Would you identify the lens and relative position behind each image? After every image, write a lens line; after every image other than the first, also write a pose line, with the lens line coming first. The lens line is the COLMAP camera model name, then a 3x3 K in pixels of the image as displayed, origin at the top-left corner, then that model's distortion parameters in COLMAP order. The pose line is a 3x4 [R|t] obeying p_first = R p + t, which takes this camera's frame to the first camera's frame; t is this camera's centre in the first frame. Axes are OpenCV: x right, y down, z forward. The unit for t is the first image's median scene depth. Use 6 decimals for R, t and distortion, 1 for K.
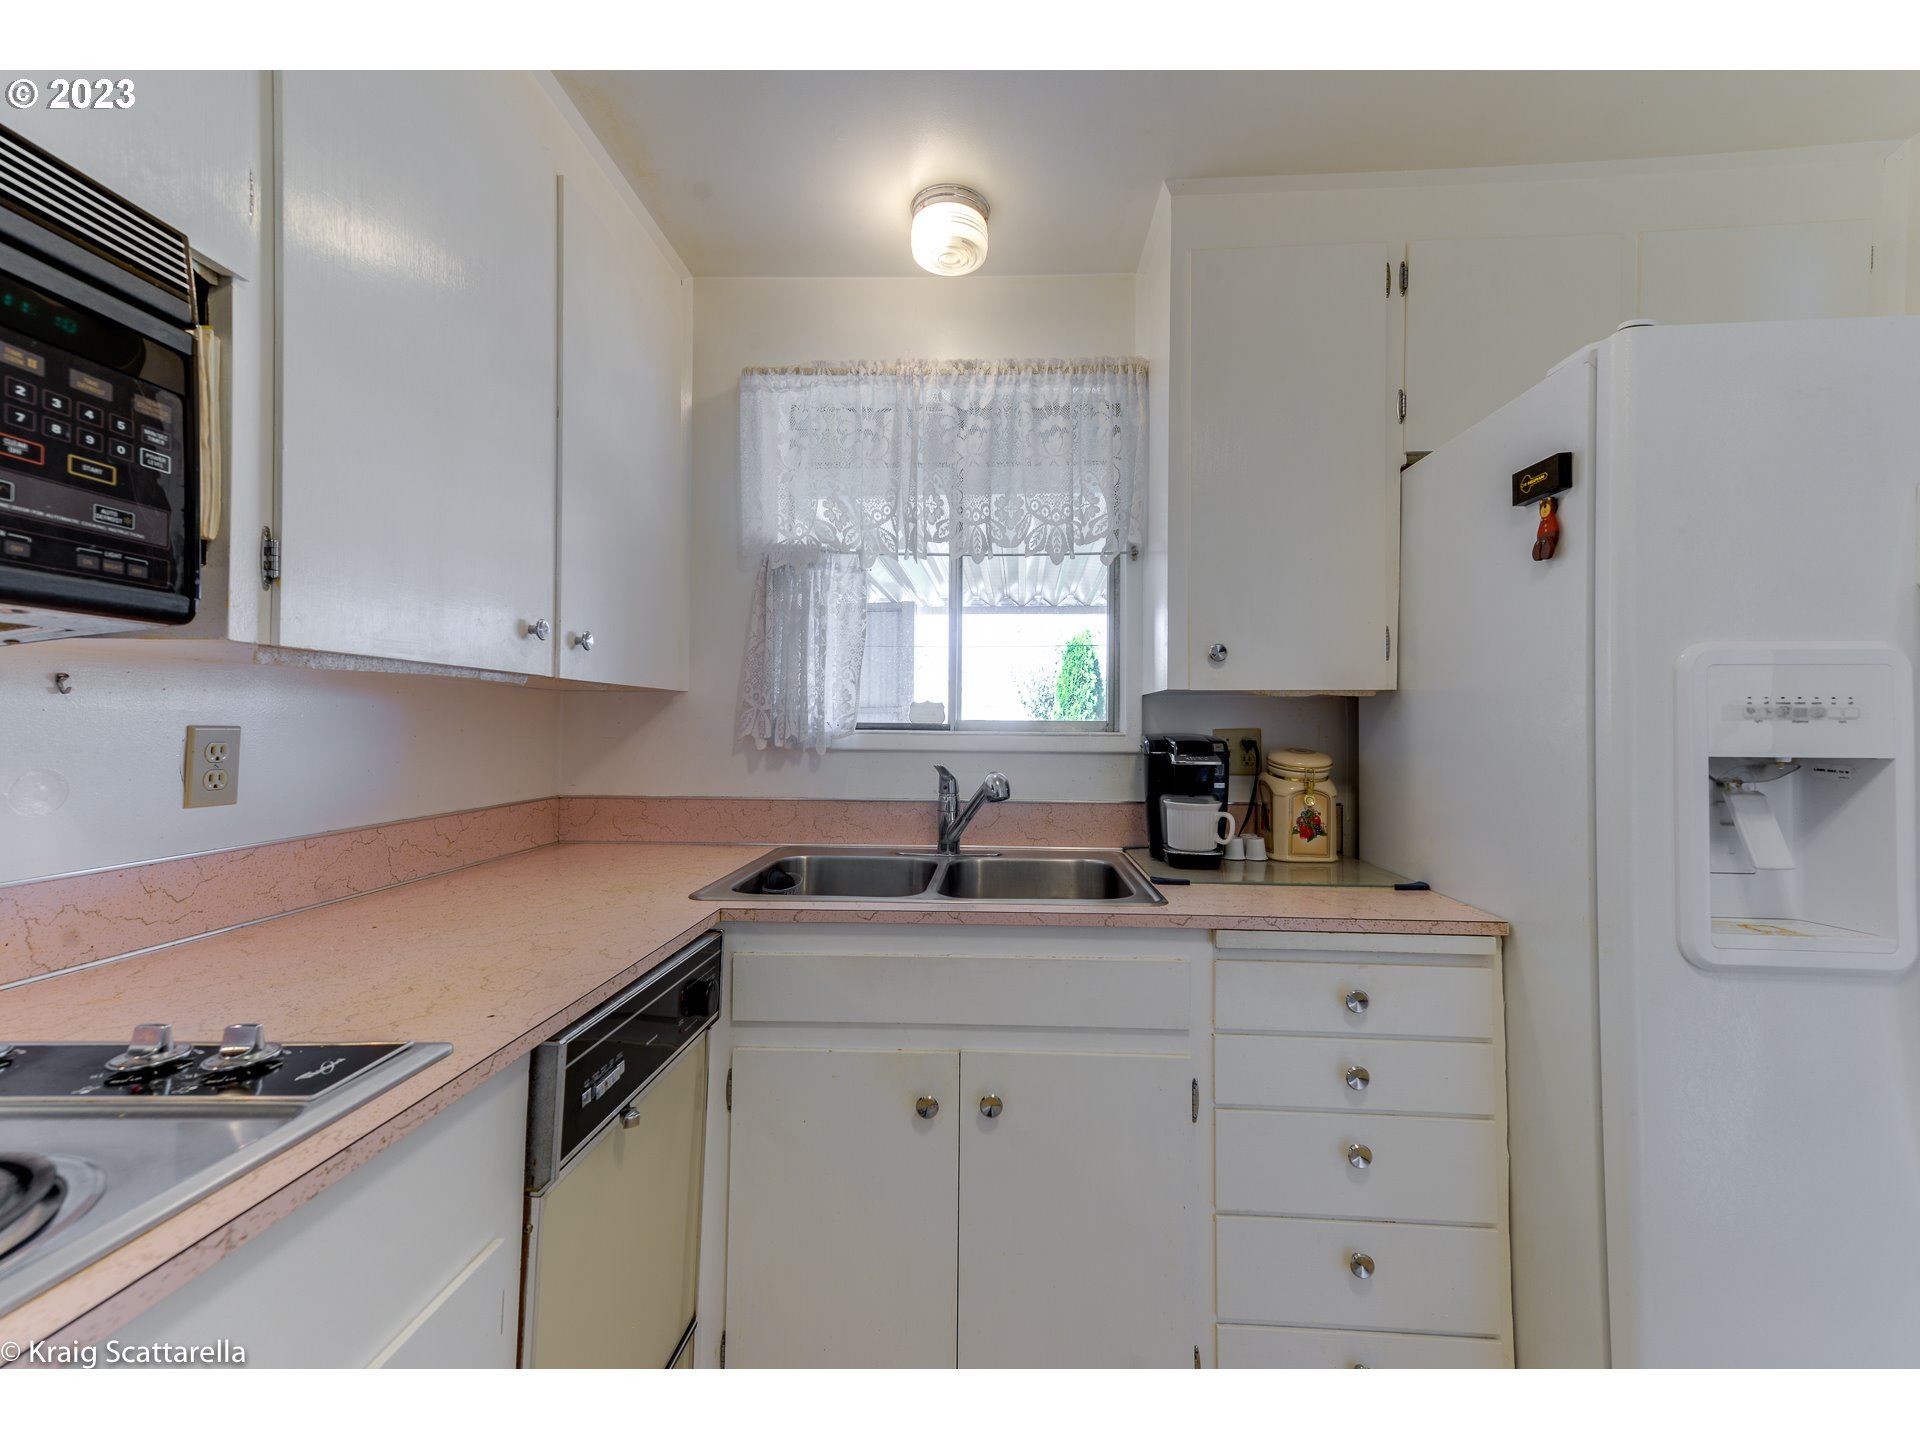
lens RADIAL K [[768.7, 0, 960.0], [0, 768.7, 720.0], [0, 0, 1]] dist [0.029097, 0.000037]
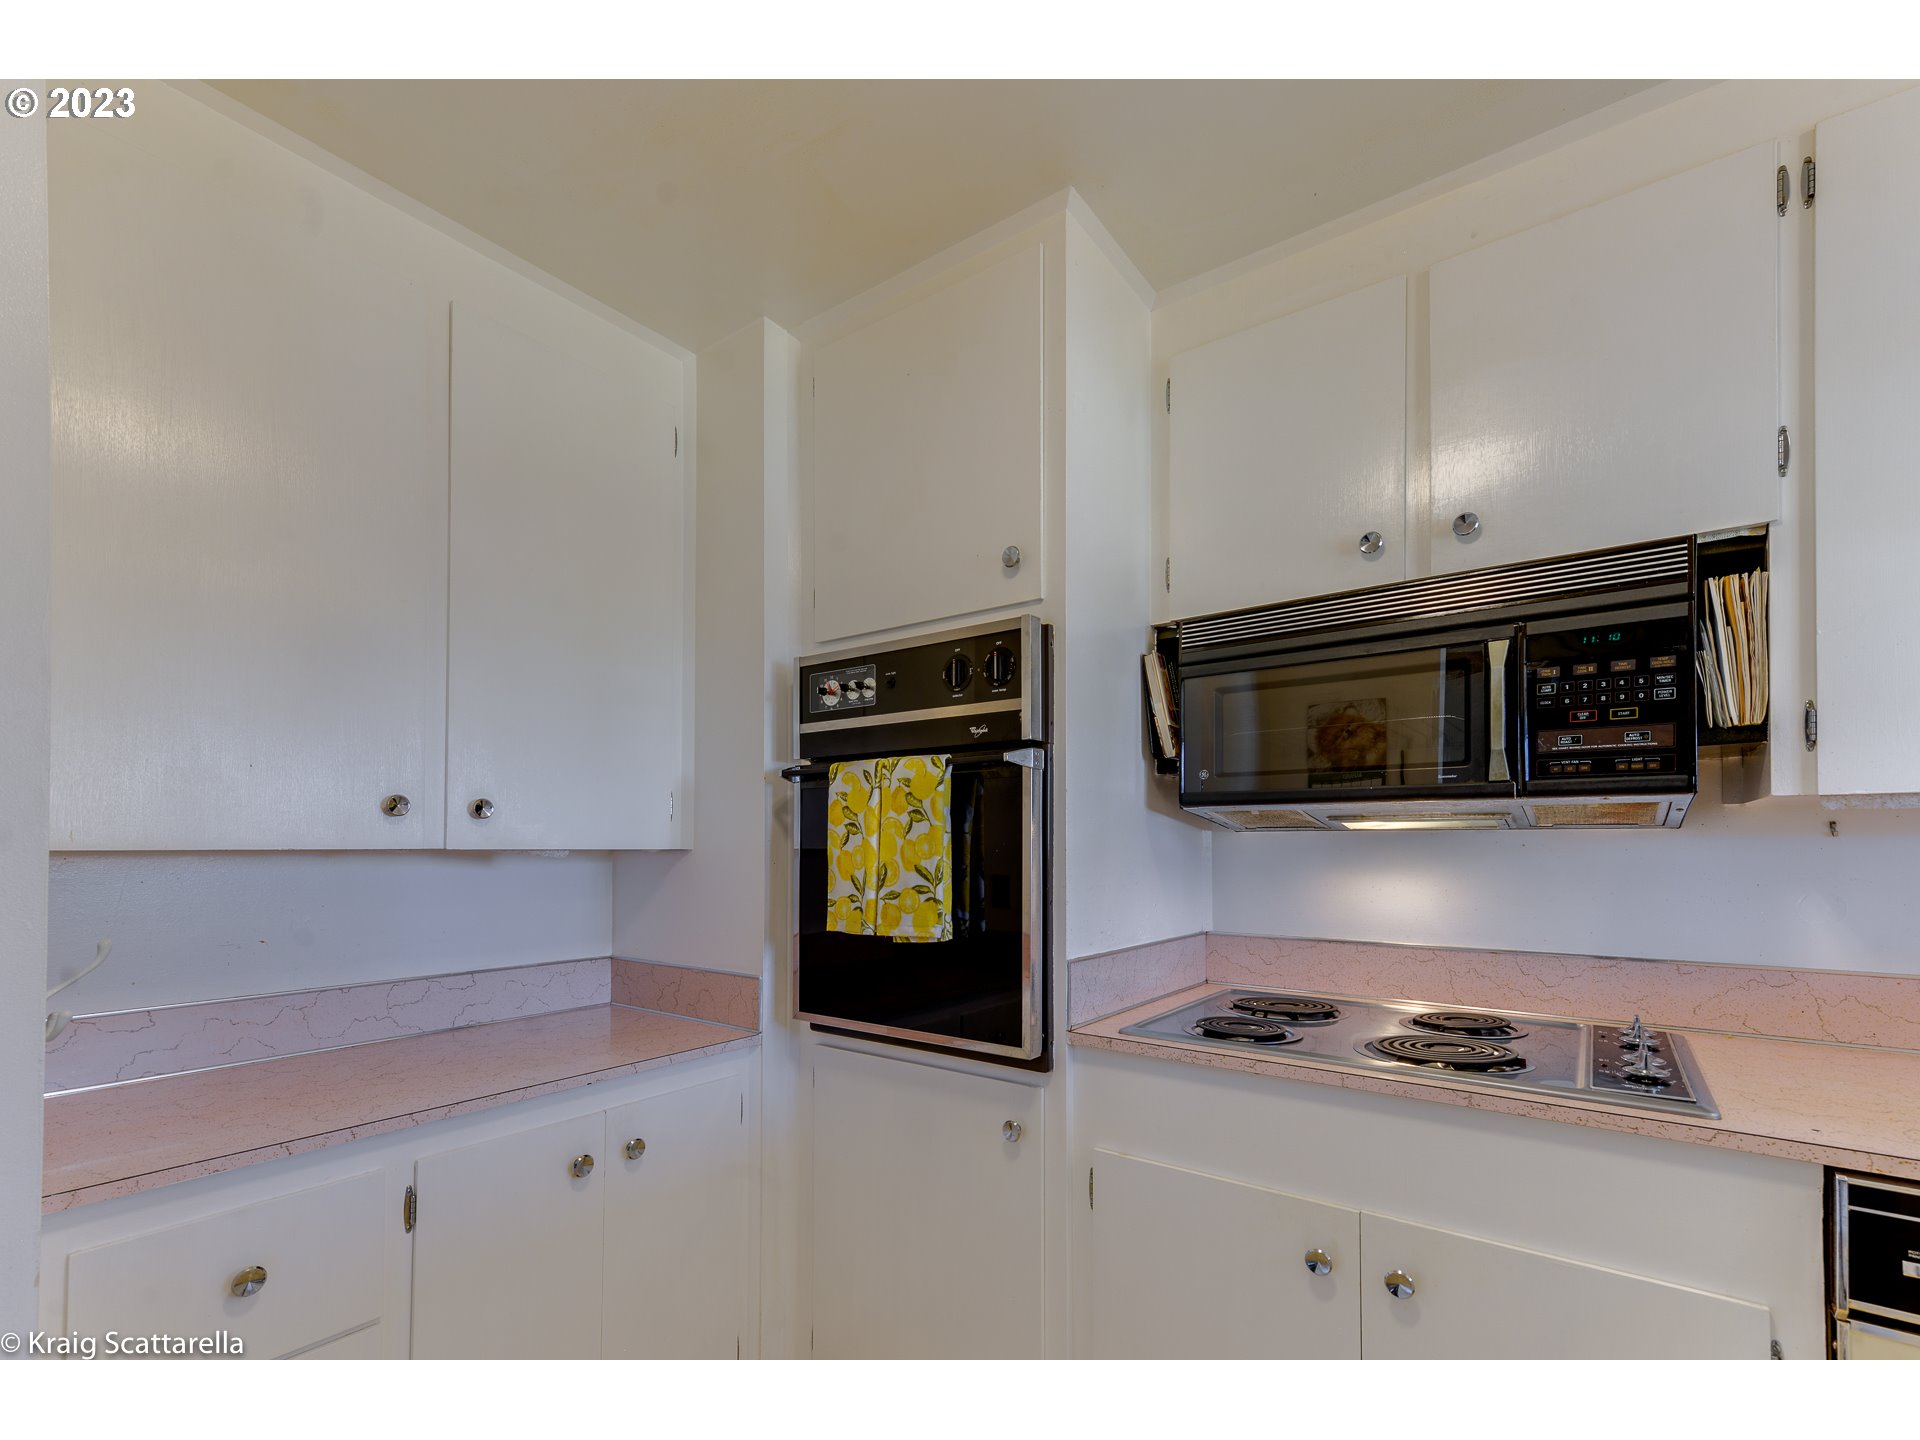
lens RADIAL K [[861.0, 0, 965.6], [0, 861.0, 845.3], [0, 0, 1]] dist [0.015660, -0.000408]
pose [[-0.544417, -0.008393, -0.838773, 0.617665], [0.002995, 0.999924, -0.011949, -0.002988], [0.838810, -0.009018, -0.544350, 0.393903]]
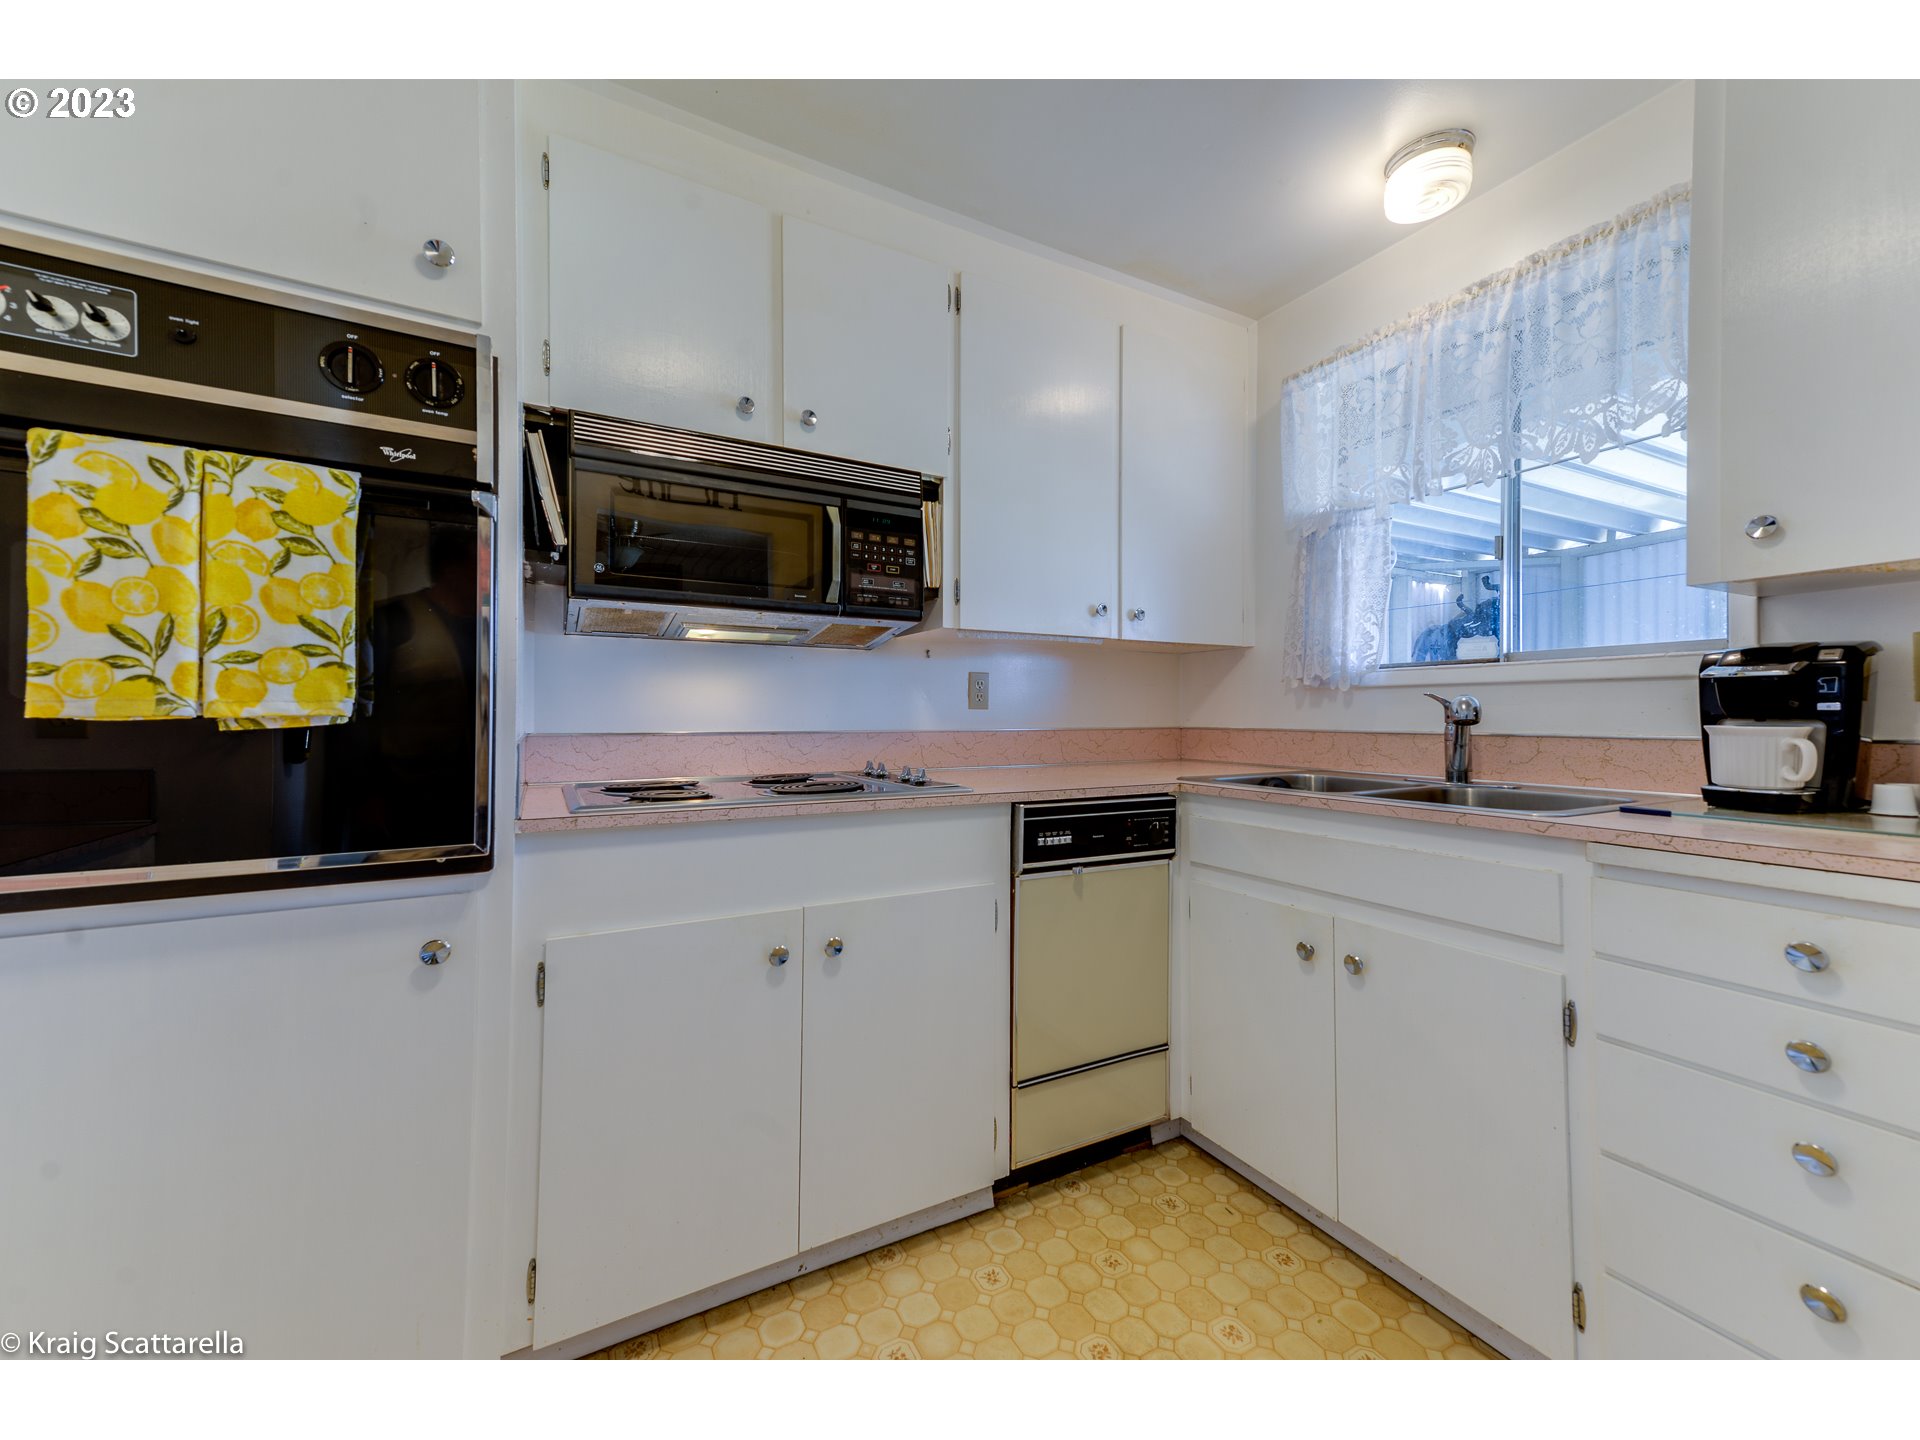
lens RADIAL K [[741.3, 0, 960.0], [0, 741.3, 720.0], [0, 0, 1]] dist [0.033165, 0.000042]
pose [[0.518641, 0.001016, -0.854992, 0.632083], [0.009084, 0.999936, 0.006698, 0.101144], [0.854944, -0.011241, 0.518599, -0.088488]]
